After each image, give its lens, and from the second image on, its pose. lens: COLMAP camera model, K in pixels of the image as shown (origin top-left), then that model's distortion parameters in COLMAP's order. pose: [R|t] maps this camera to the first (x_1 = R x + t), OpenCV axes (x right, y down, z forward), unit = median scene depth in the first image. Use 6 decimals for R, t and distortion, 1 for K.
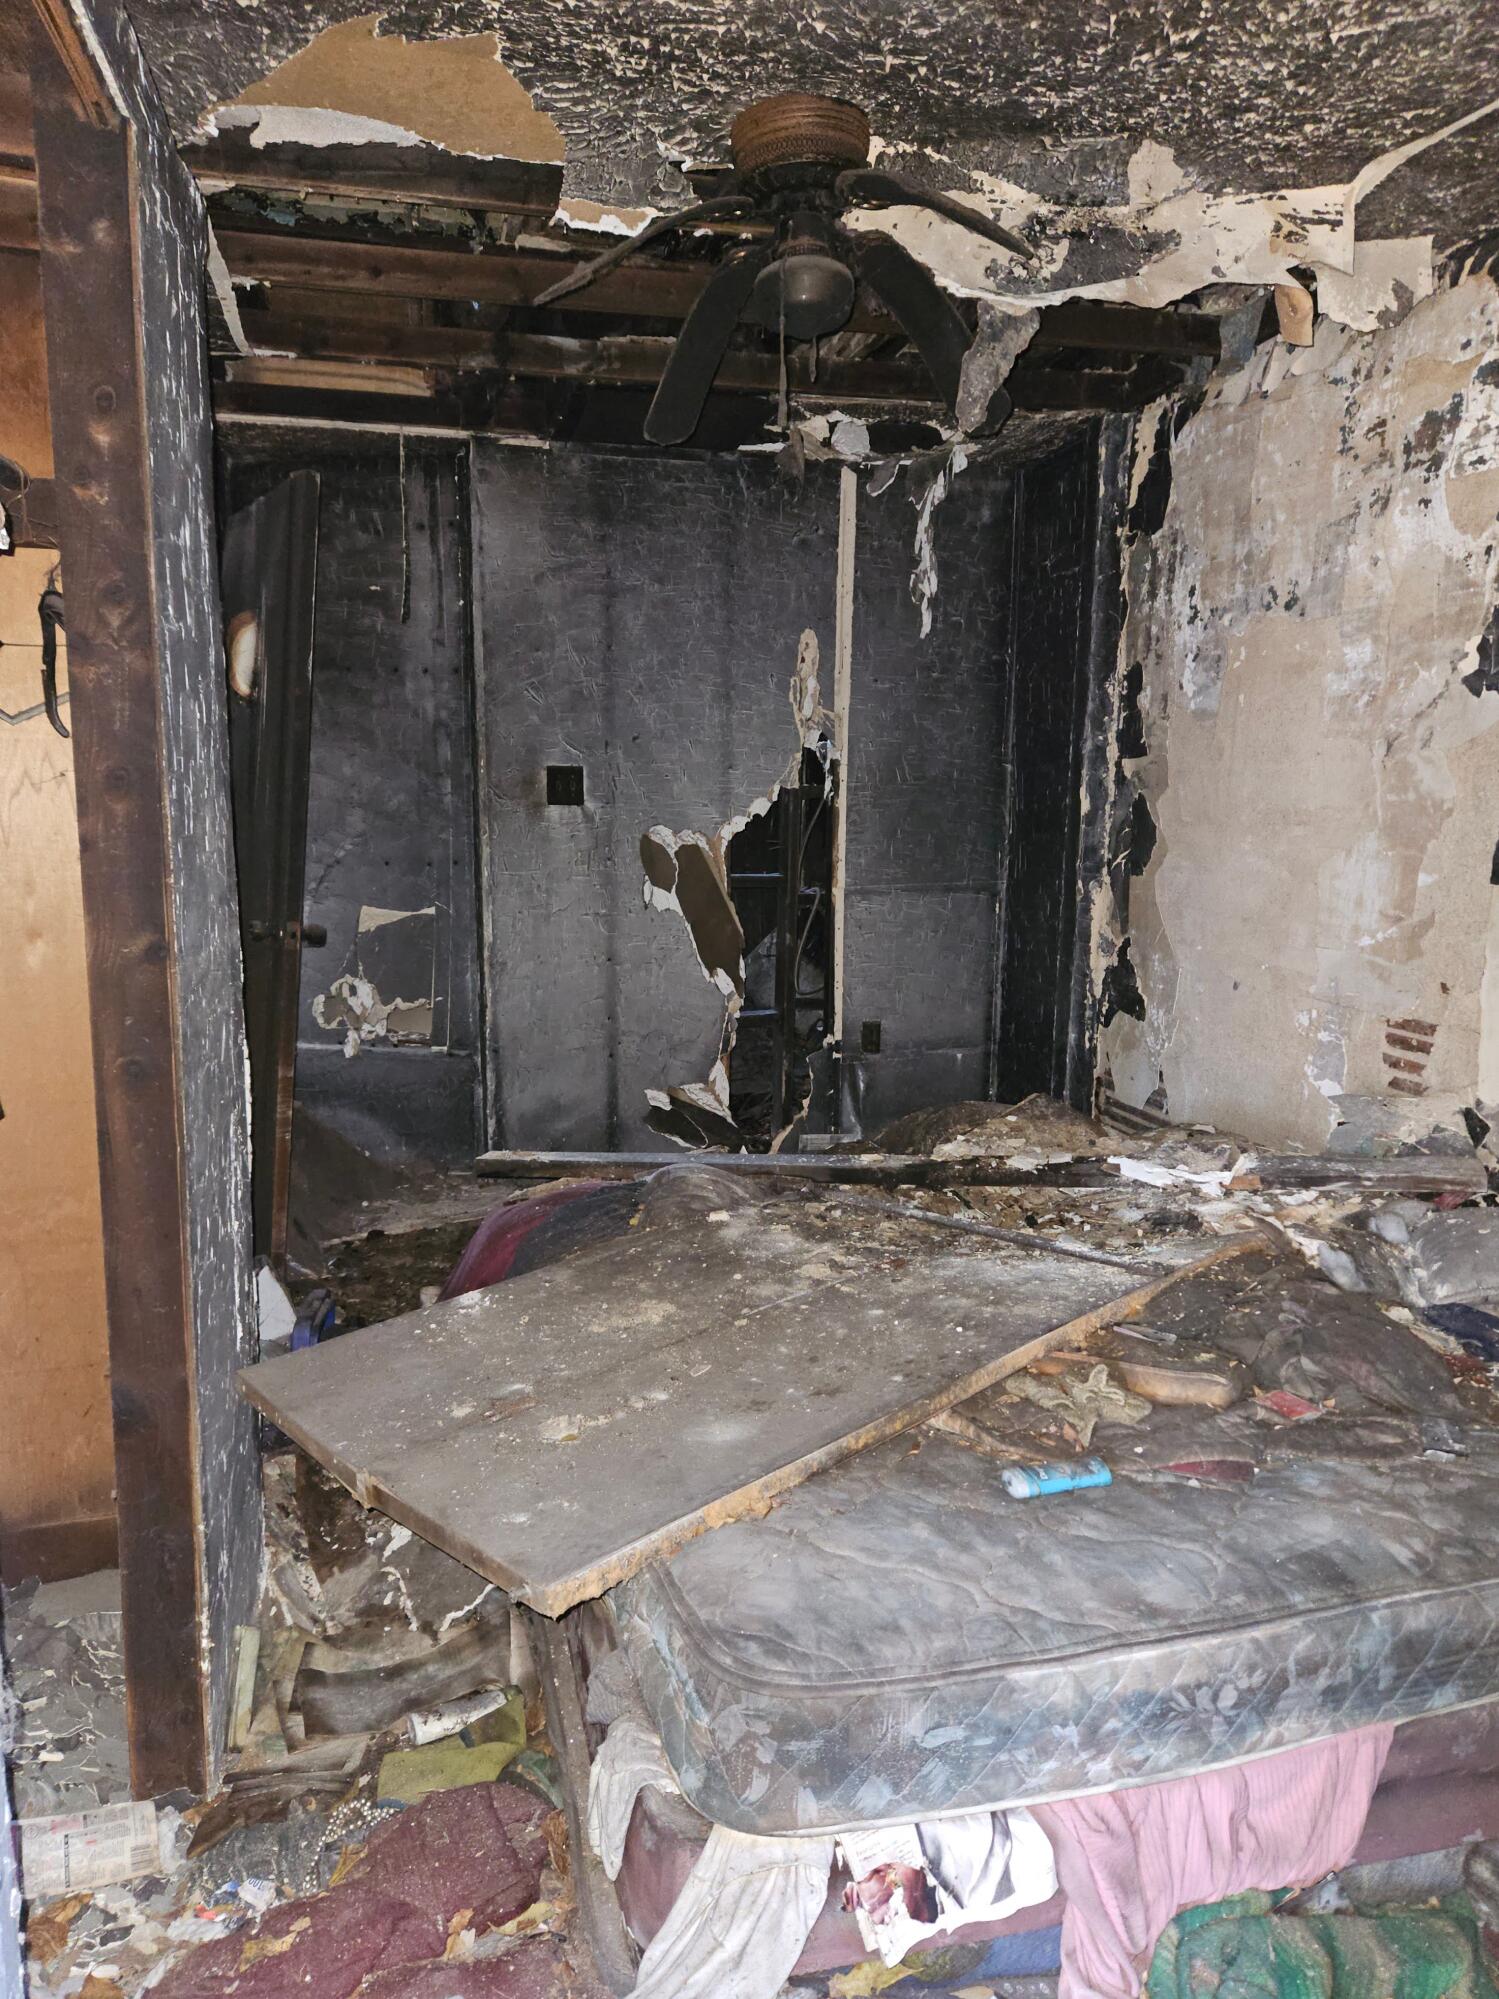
lens RADIAL K [[1328.3, 0, 746.6], [0, 1328.3, 995.4], [0, 0, 1]] dist [0.030421, 0.000930]
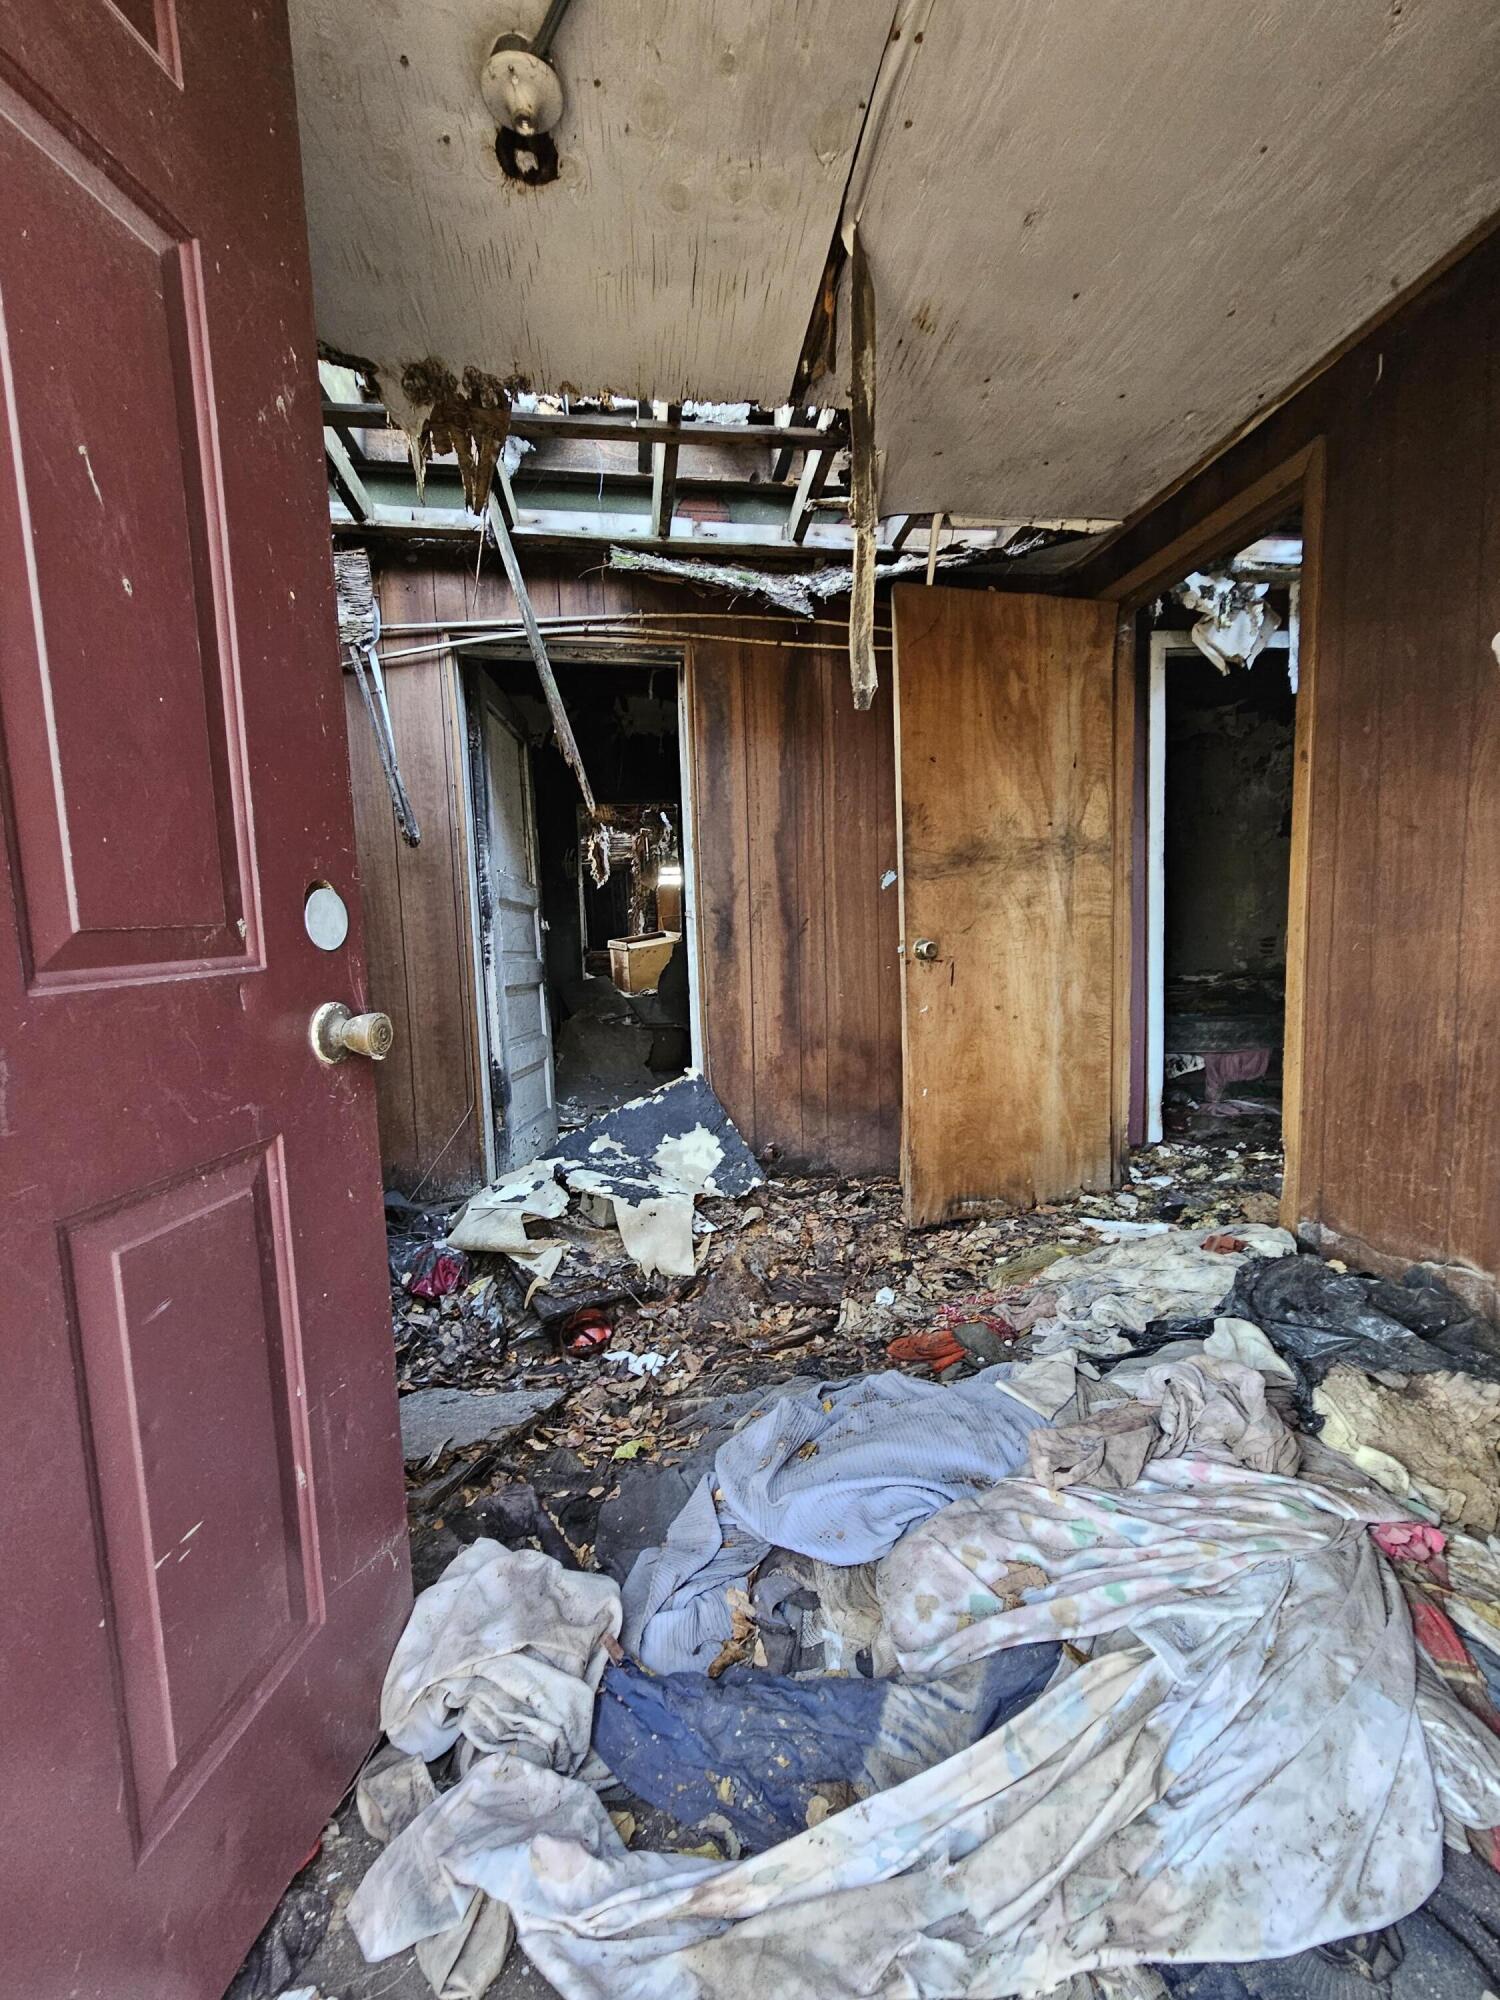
lens RADIAL K [[805.7, 0, 745.7], [0, 805.7, 1000.4], [0, 0, 1]] dist [0.000543, 0.000008]
pose [[0.993256, -0.032013, -0.111437, -1.076293], [0.024755, 0.997518, -0.065915, 0.526785], [0.113270, 0.062712, 0.991583, -2.099365]]
